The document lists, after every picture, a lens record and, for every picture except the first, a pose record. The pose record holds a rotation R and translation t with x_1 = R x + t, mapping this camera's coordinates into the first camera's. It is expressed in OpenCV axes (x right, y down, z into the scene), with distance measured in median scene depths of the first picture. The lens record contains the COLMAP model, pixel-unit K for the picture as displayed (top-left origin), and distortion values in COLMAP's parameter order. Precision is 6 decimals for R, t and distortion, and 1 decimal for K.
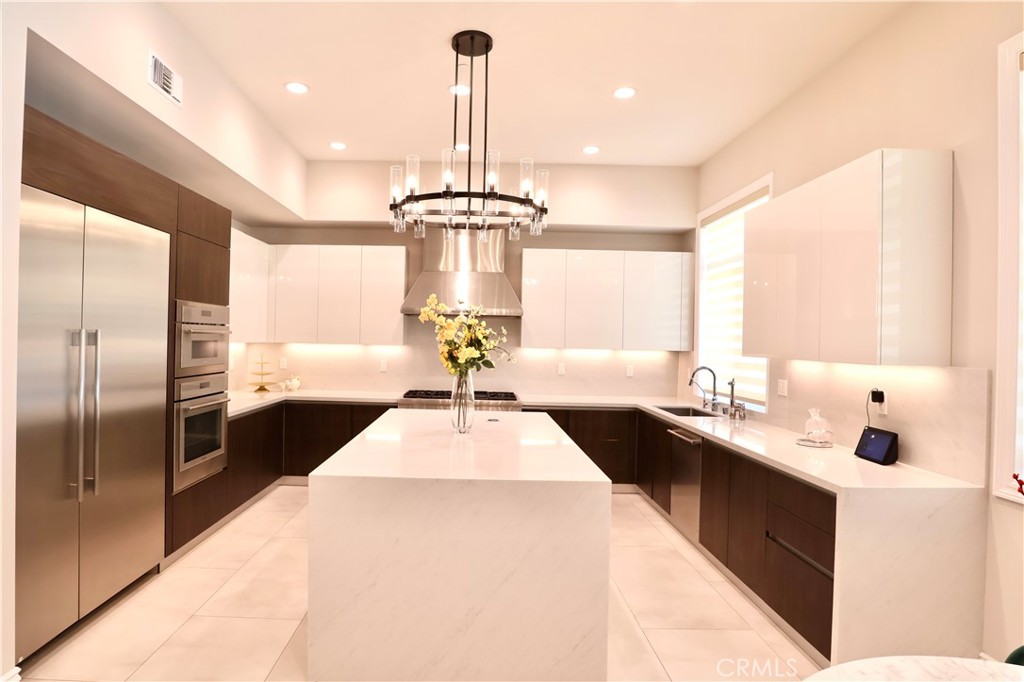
lens RADIAL K [[548.9, 0, 471.7], [0, 548.9, 339.5], [0, 0, 1]] dist [-0.047509, 0.010914]
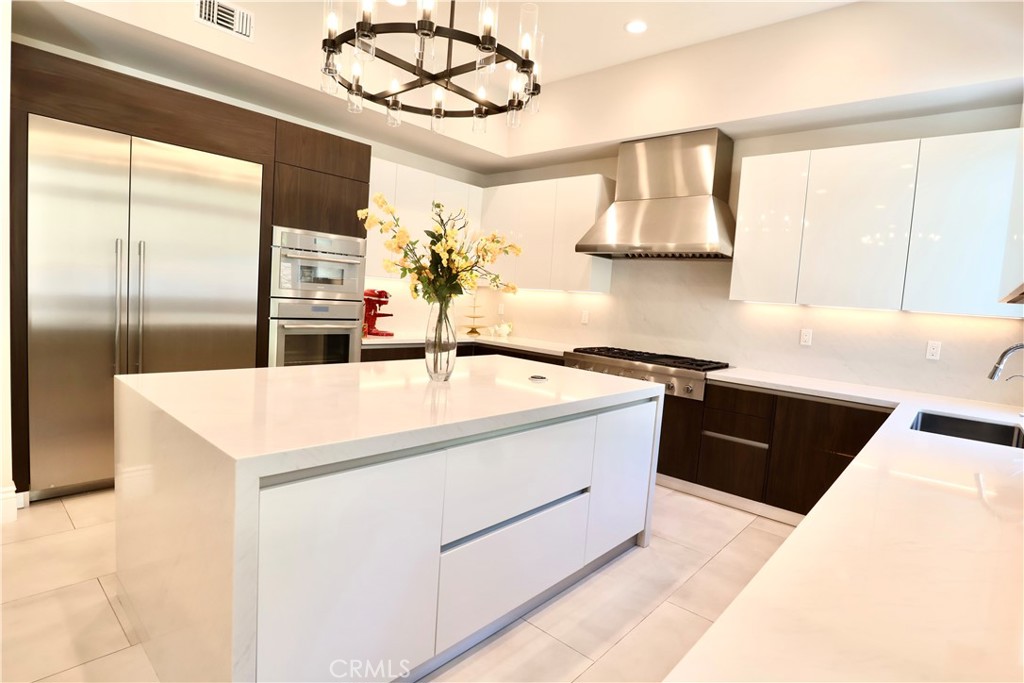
lens RADIAL K [[519.5, 0, 515.5], [0, 519.5, 338.6], [0, 0, 1]] dist [-0.054964, 0.017273]
pose [[0.748788, 0.084724, -0.657373, 0.452809], [-0.054841, 0.996315, 0.065941, 0.050772], [0.660537, -0.013325, 0.750675, 0.464463]]
